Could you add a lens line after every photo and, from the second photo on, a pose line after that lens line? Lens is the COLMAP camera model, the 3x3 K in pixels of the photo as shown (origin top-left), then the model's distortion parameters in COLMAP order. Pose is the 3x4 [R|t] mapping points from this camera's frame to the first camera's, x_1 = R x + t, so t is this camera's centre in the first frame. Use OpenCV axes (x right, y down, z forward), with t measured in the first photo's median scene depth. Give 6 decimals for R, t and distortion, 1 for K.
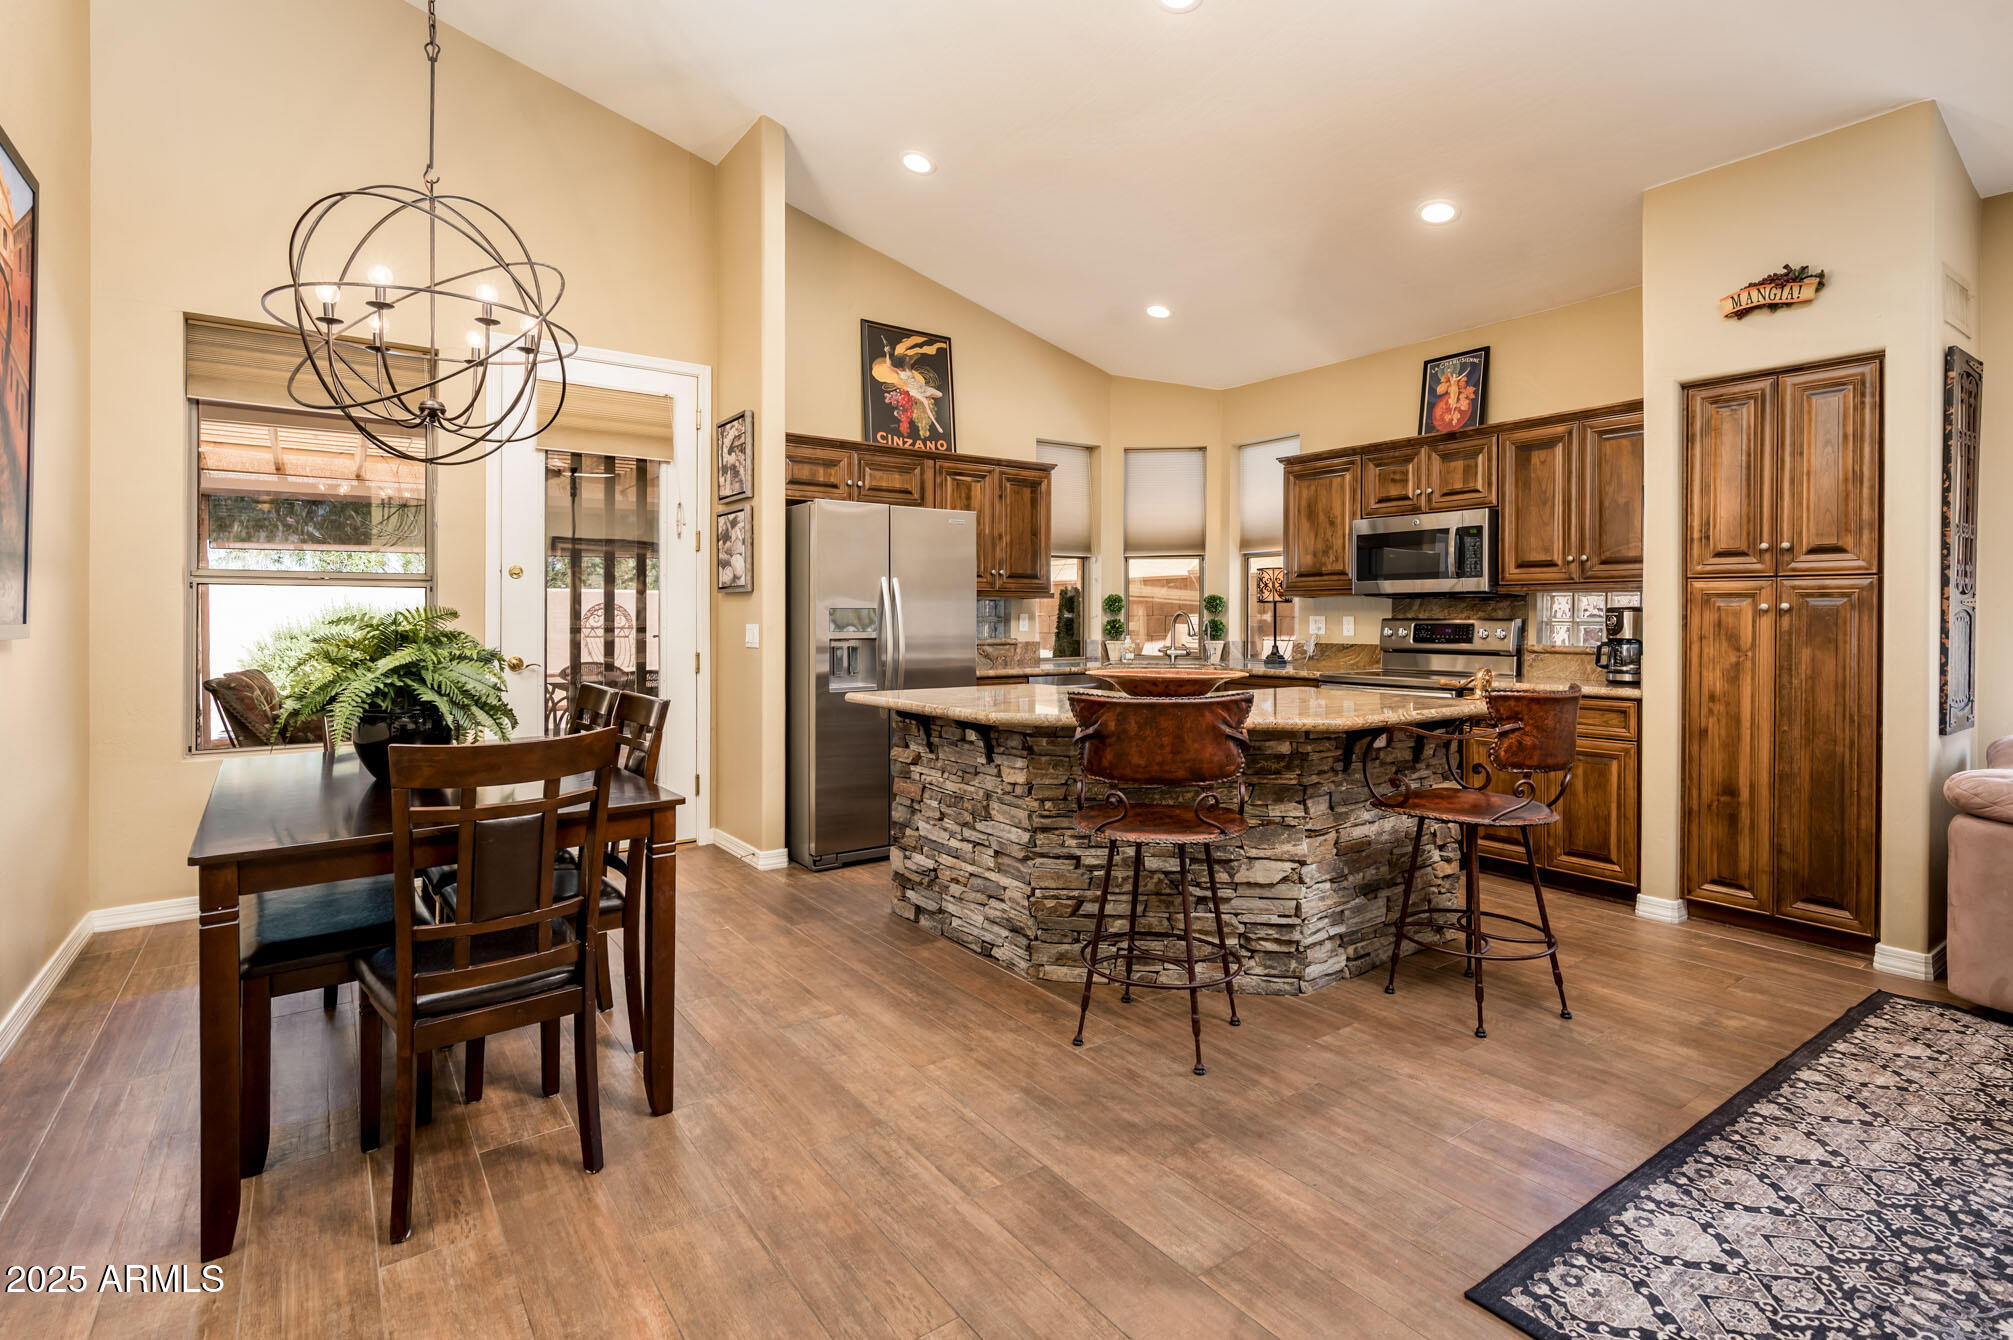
lens RADIAL K [[975.3, 0, 1030.6], [0, 975.3, 598.6], [0, 0, 1]] dist [0.003605, 0.001543]
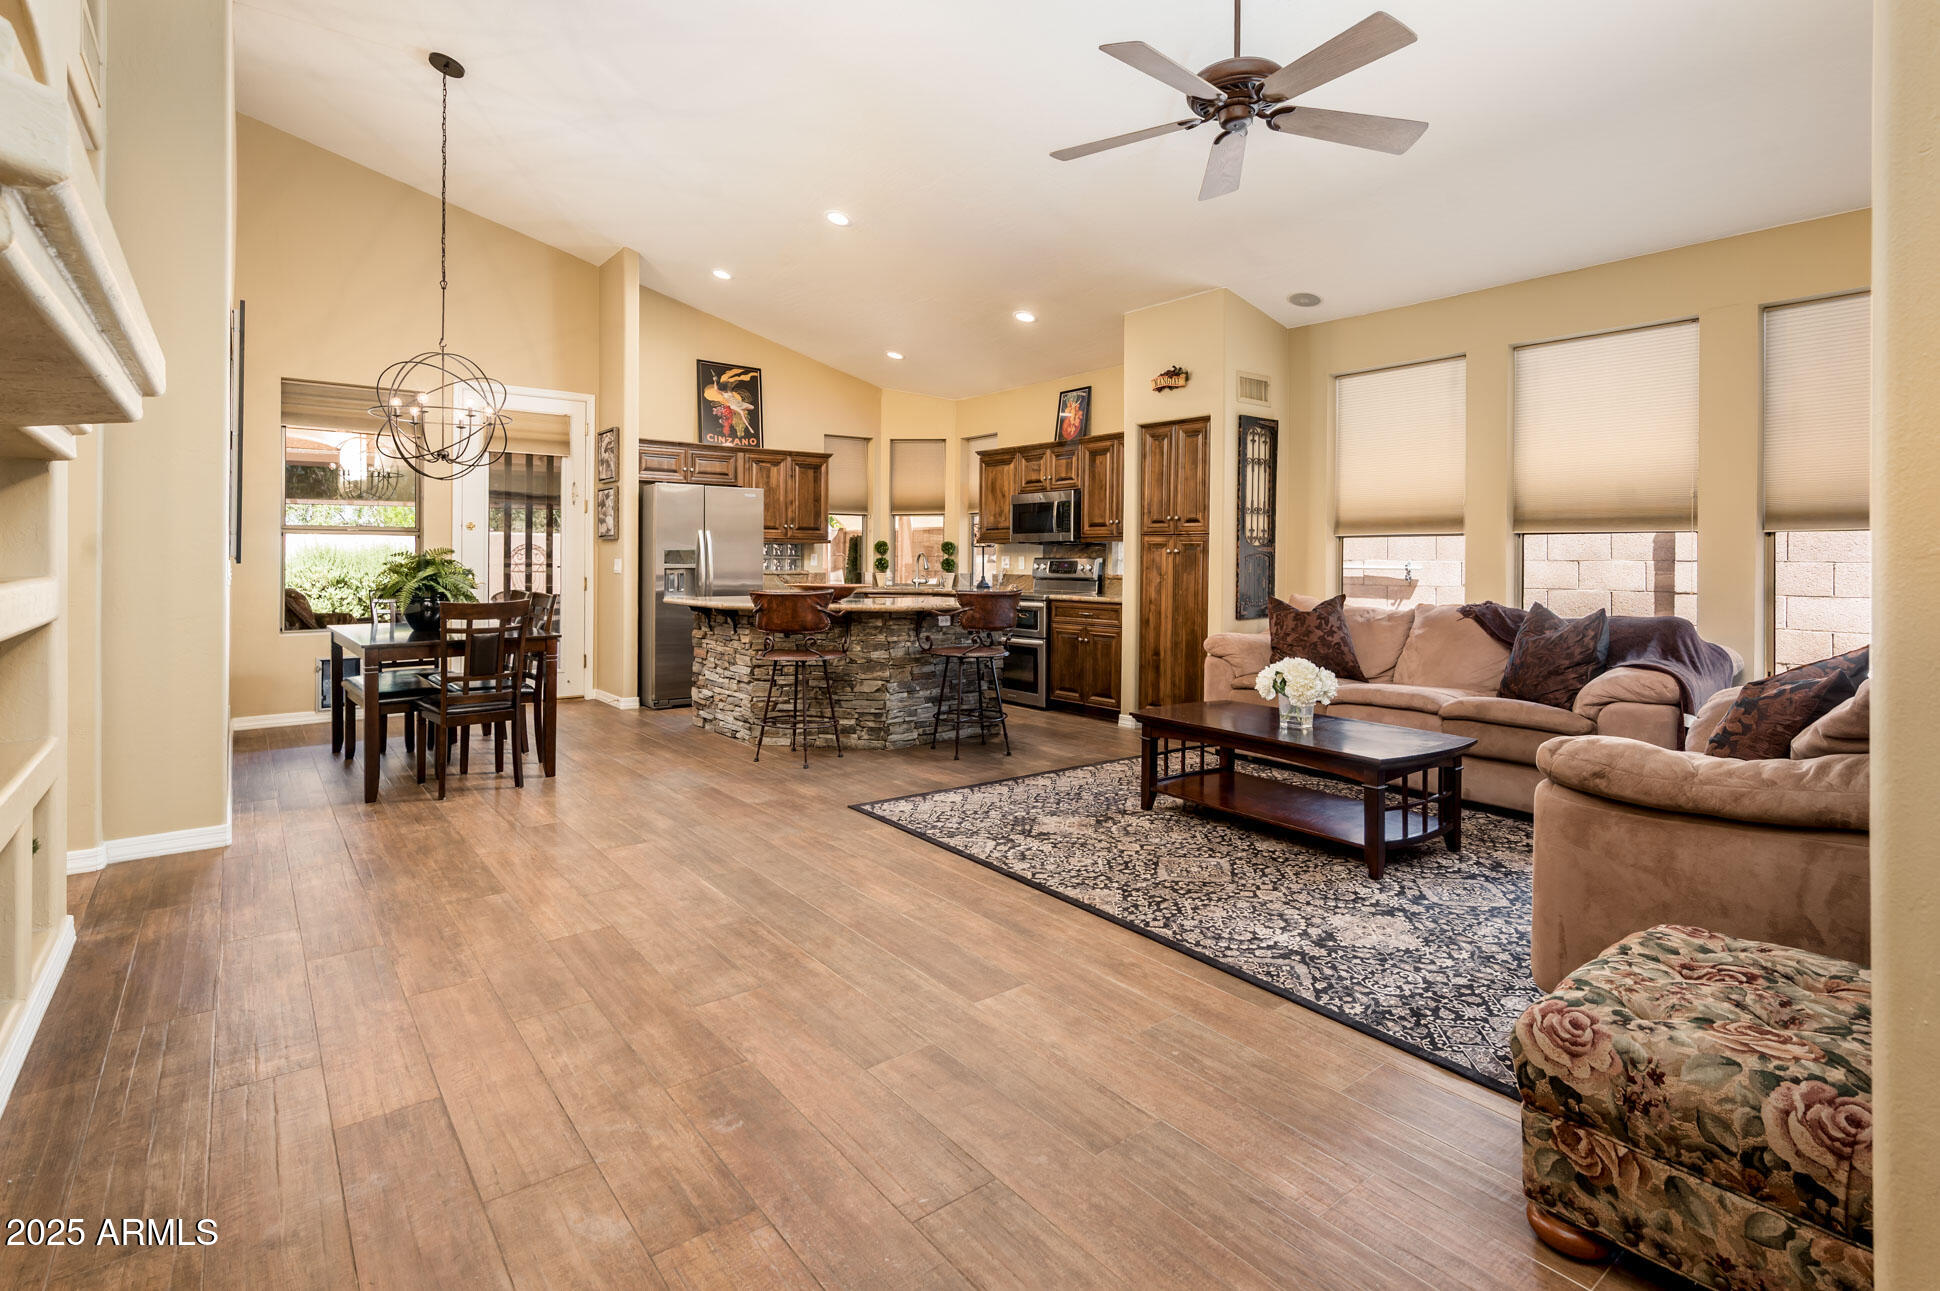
lens RADIAL K [[945.7, 0, 970.8], [0, 945.7, 547.5], [0, 0, 1]] dist [0.001274, 0.000333]
pose [[0.999652, 0.004856, 0.025917, 0.323994], [-0.005039, 0.999963, 0.006999, -0.008683], [-0.025882, -0.007127, 0.999640, -0.729958]]
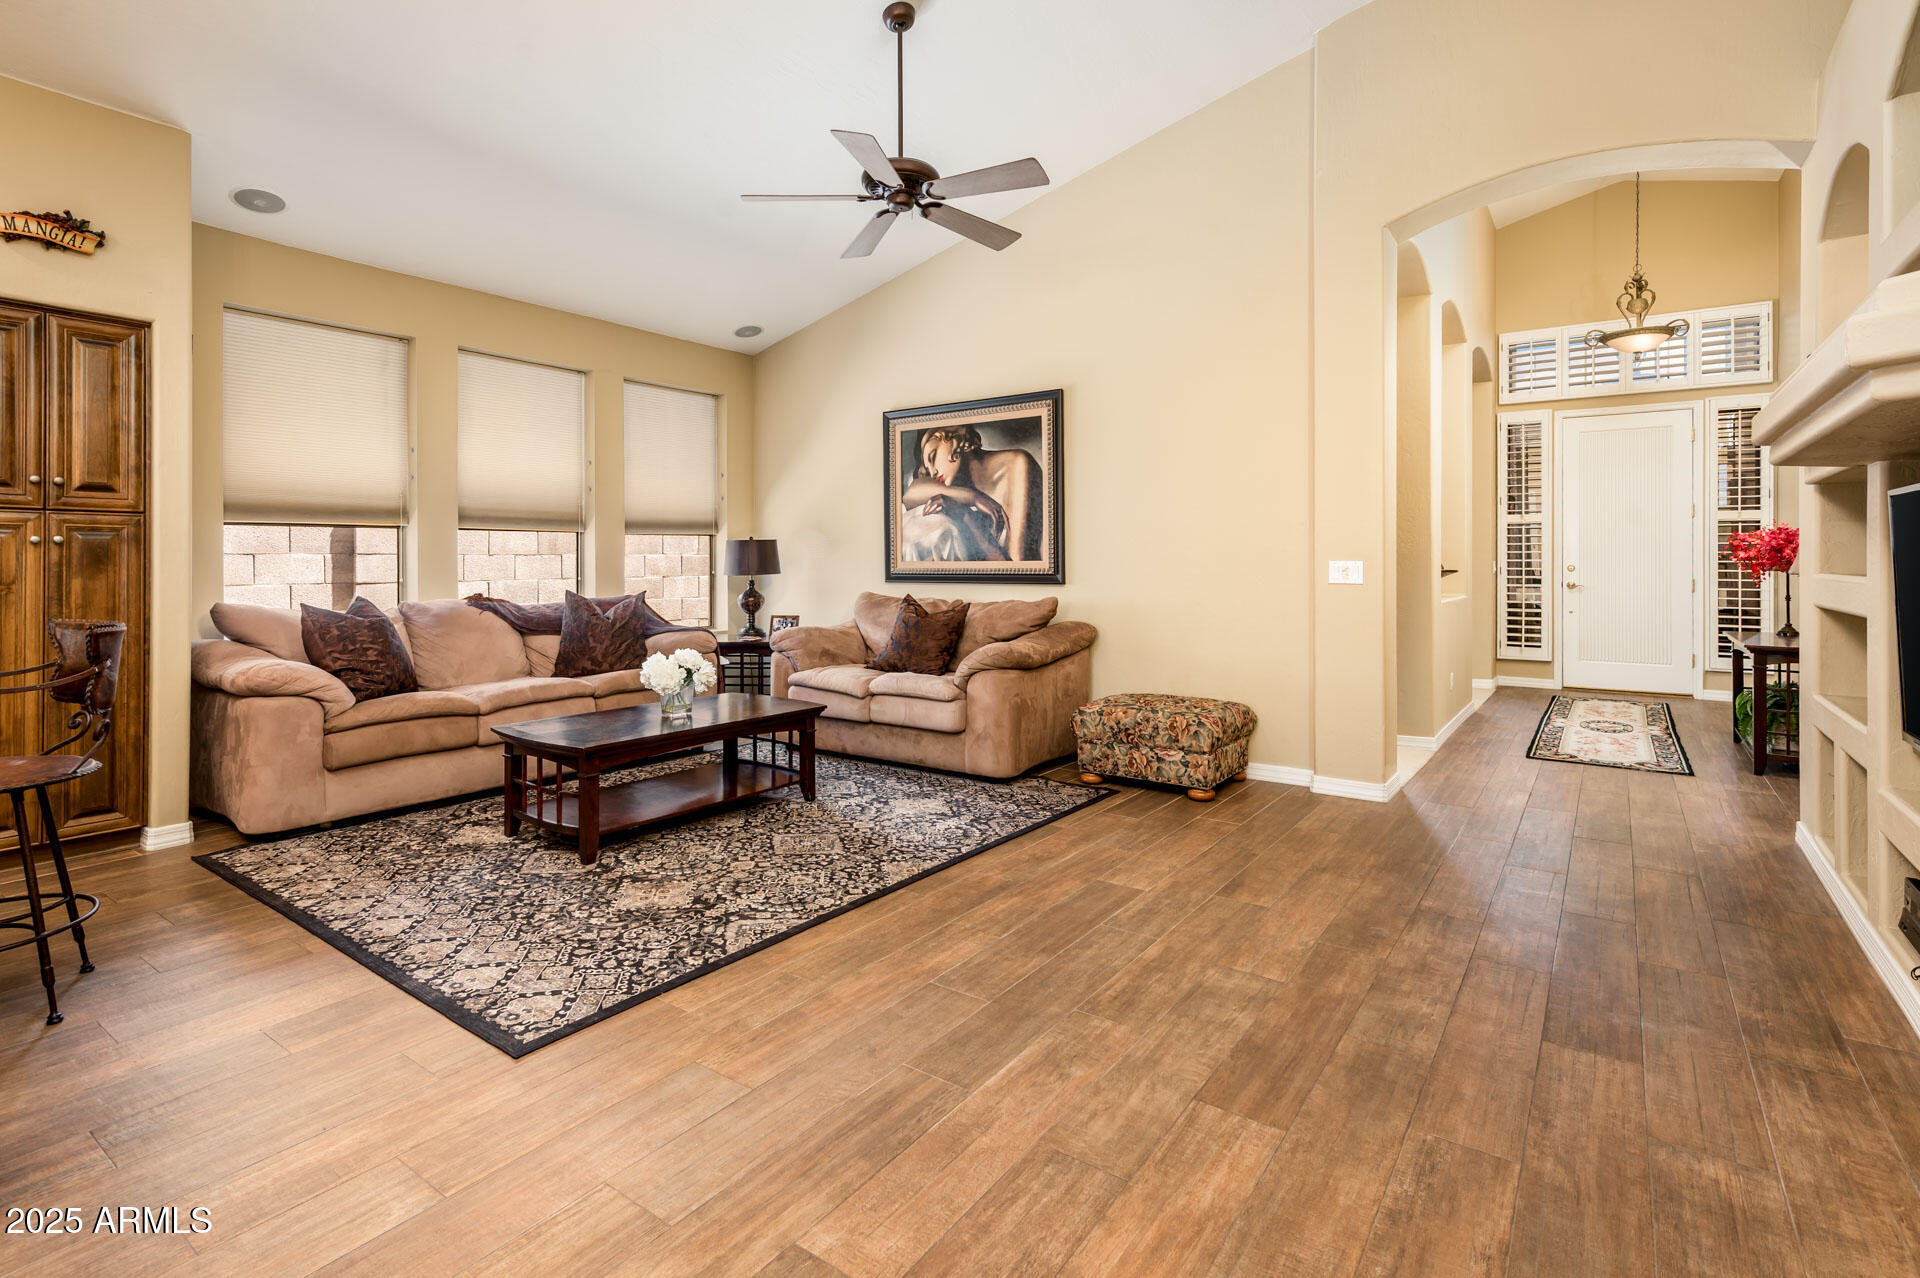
lens RADIAL K [[907.3, 0, 956.9], [0, 907.3, 551.0], [0, 0, 1]] dist [0.001372, 0.000554]
pose [[-0.303056, 0.004750, 0.952961, -0.415501], [-0.018636, 0.999767, -0.010910, 0.012518], [-0.952791, -0.021065, -0.302896, 0.372366]]
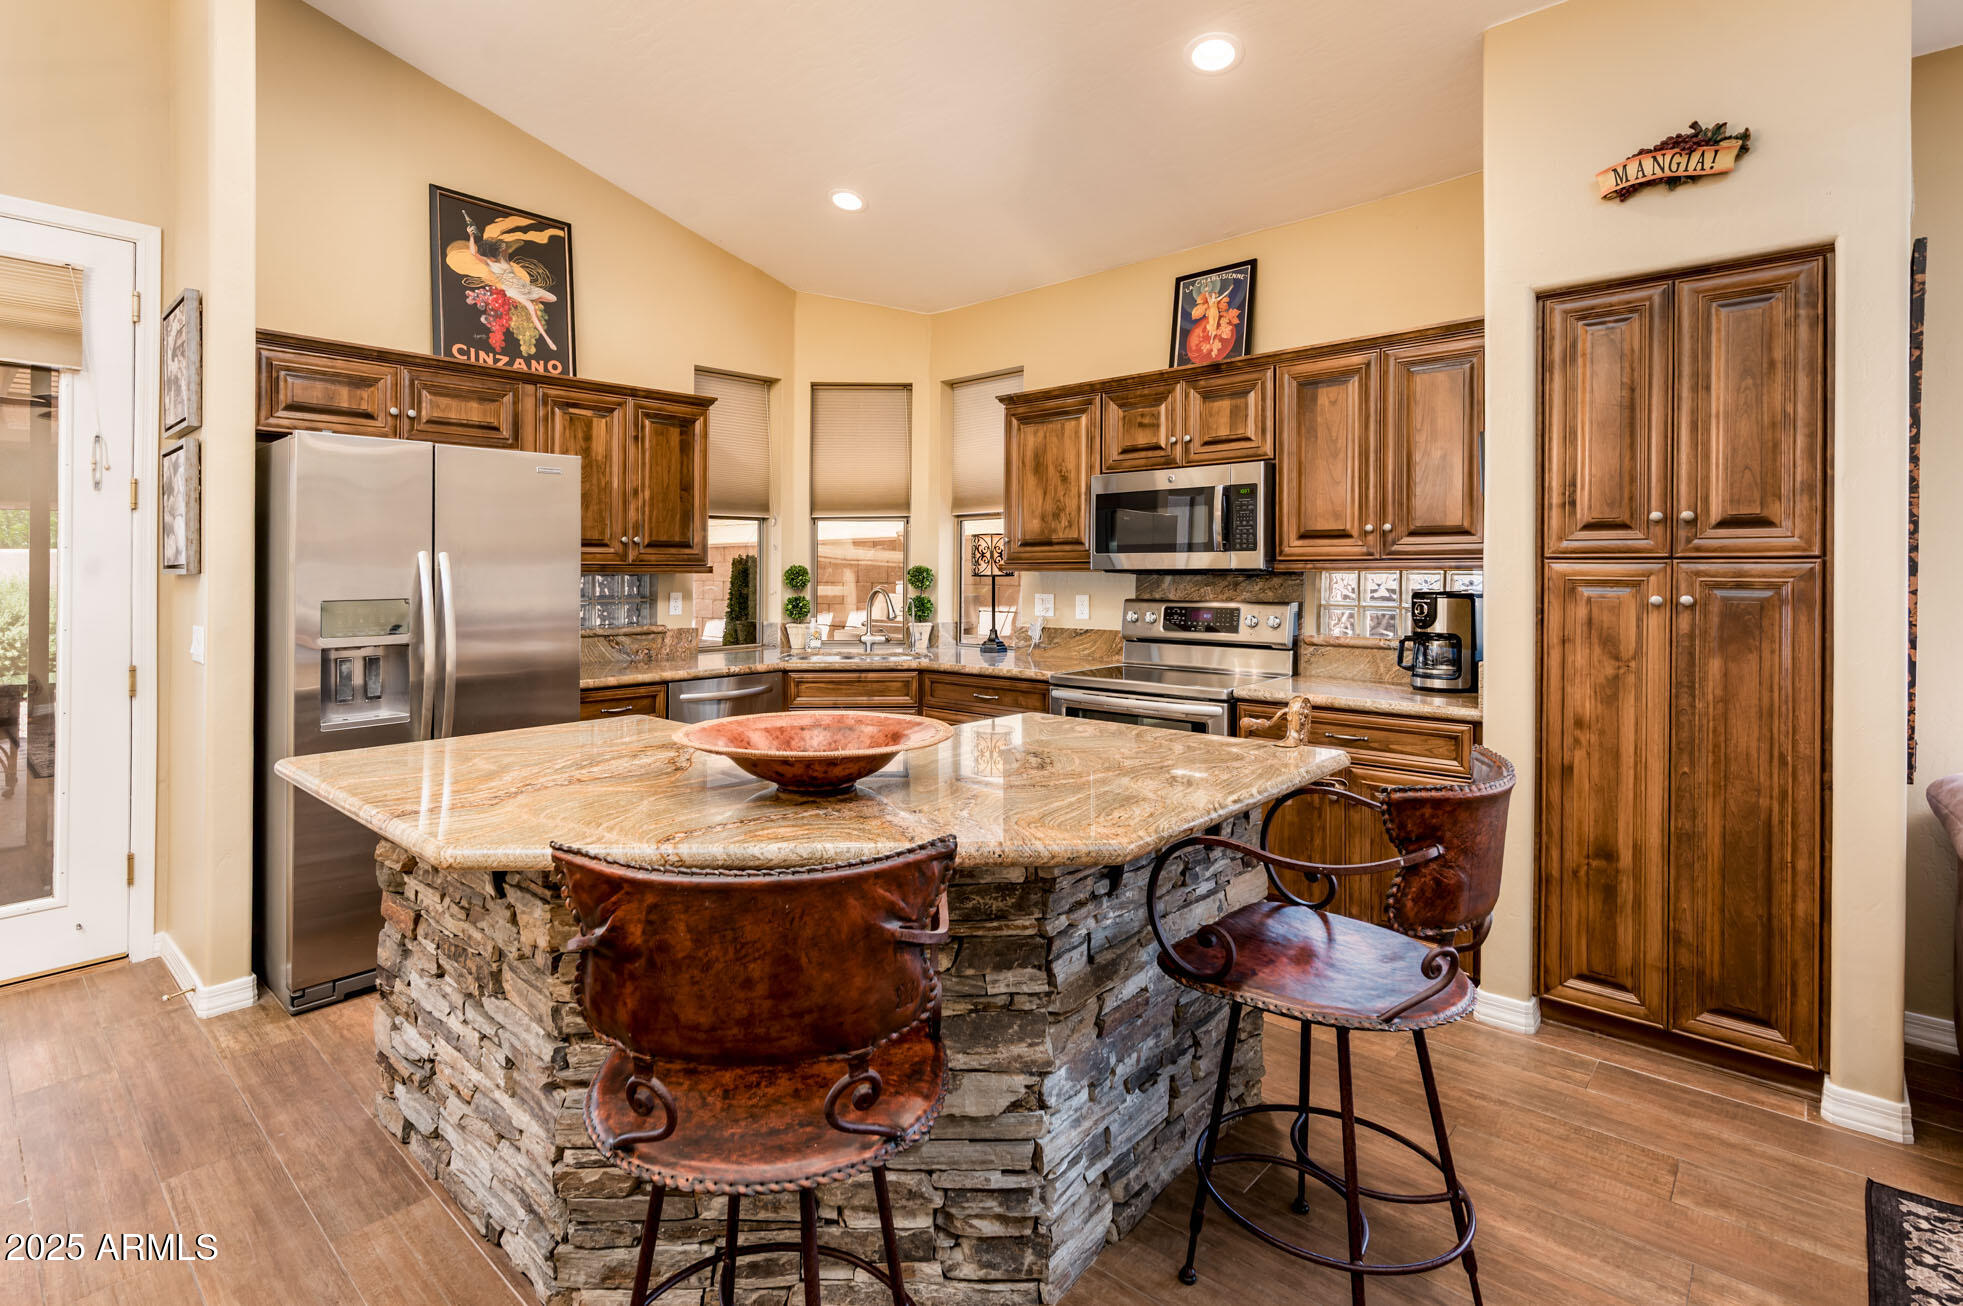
lens RADIAL K [[946.8, 0, 904.9], [0, 946.8, 567.7], [0, 0, 1]] dist [0.002321, 0.000746]
pose [[0.988034, -0.002408, 0.154220, 0.093072], [-0.000113, 0.999867, 0.016336, -0.026422], [-0.154239, -0.016158, 0.987901, 0.385996]]
